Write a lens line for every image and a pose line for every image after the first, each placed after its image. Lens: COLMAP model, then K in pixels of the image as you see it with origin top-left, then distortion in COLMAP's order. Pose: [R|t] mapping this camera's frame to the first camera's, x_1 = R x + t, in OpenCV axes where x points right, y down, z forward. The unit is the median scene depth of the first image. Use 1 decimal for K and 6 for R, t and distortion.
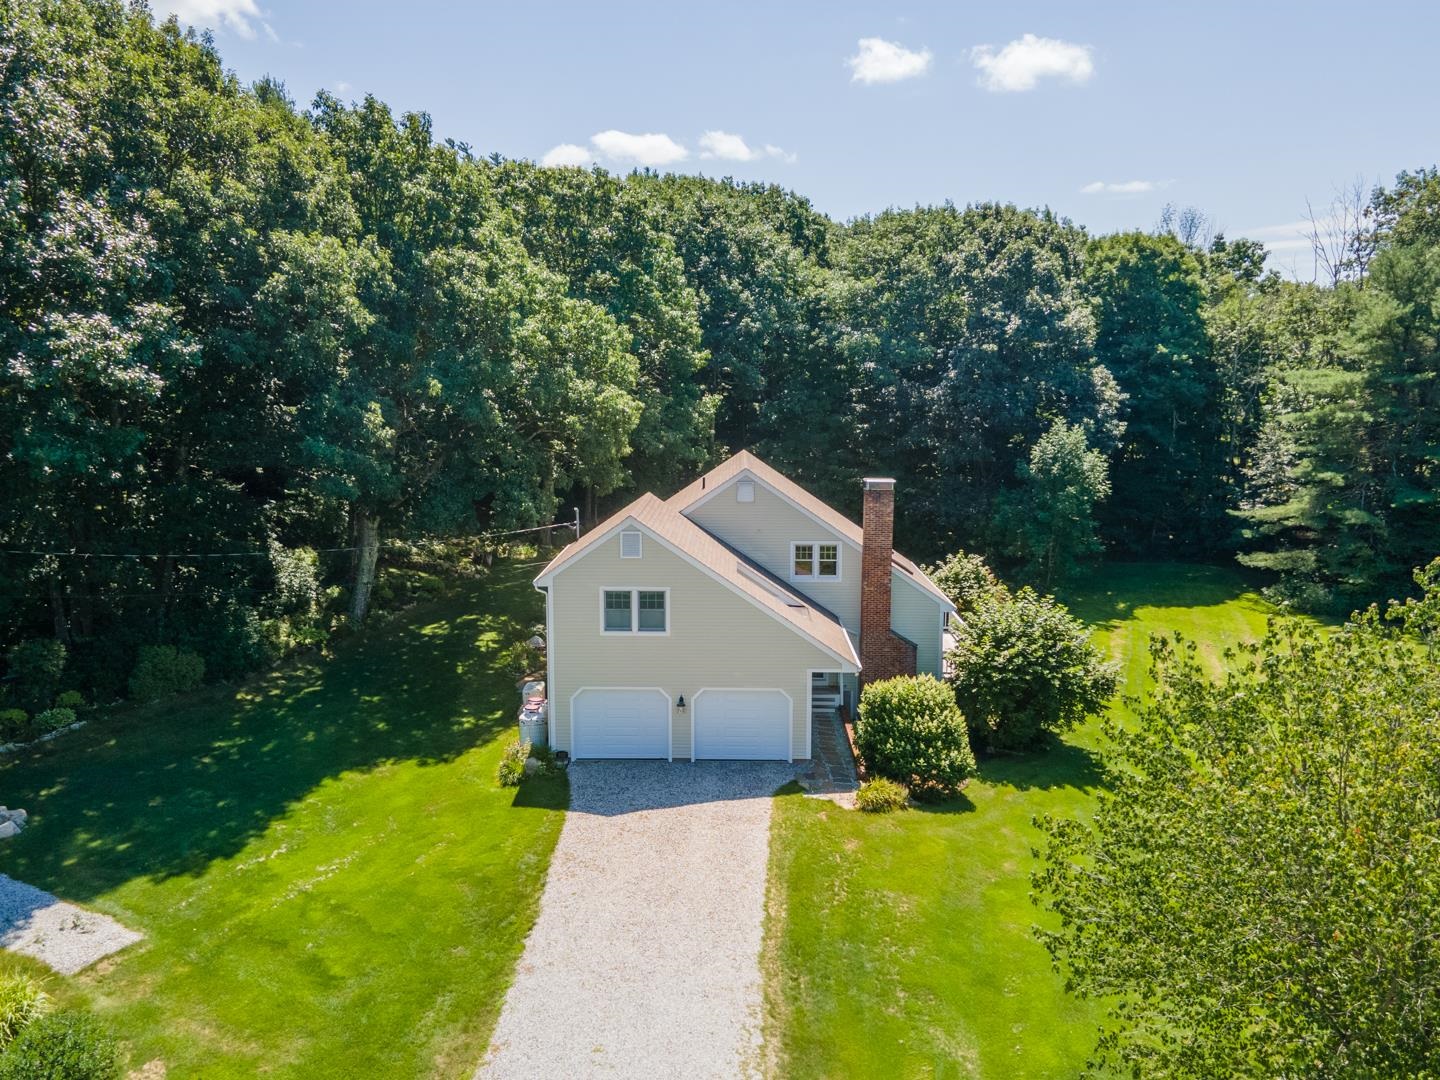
lens RADIAL K [[1142.8, 0, 721.3], [0, 1142.8, 540.8], [0, 0, 1]] dist [0.033898, -0.007501]
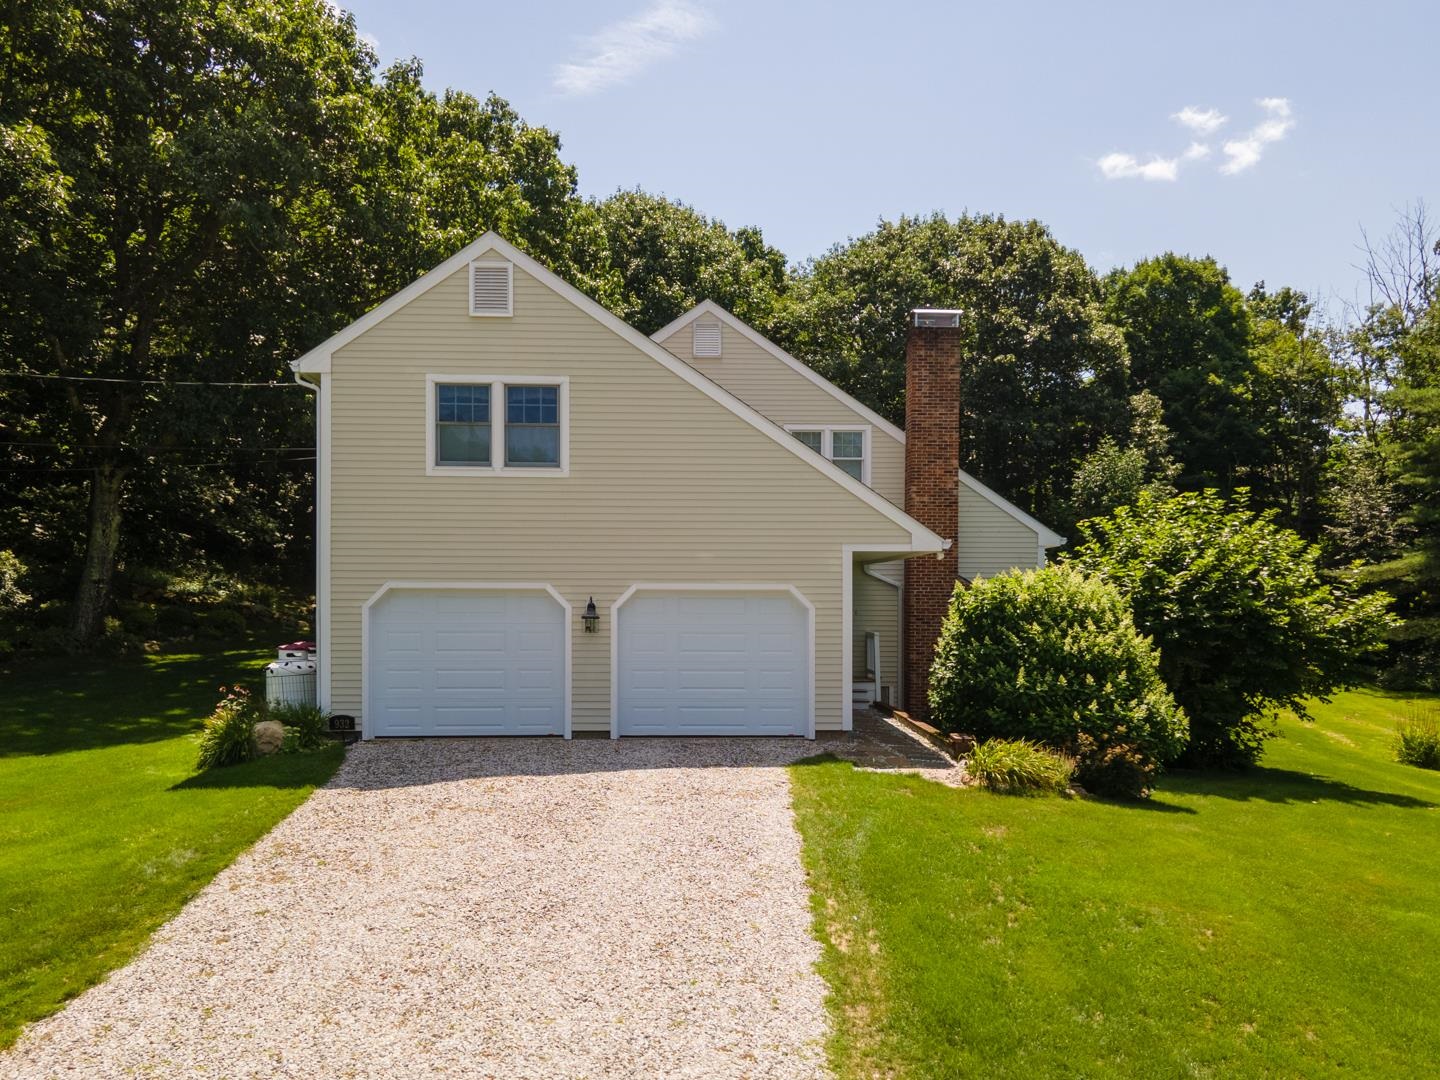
lens RADIAL K [[1306.6, 0, 714.2], [0, 1306.6, 541.1], [0, 0, 1]] dist [0.055248, 0.006166]
pose [[0.998907, -0.000677, 0.046745, -0.008130], [0.006722, 0.991584, -0.129287, 0.185467], [-0.046264, 0.129460, 0.990505, 0.436232]]
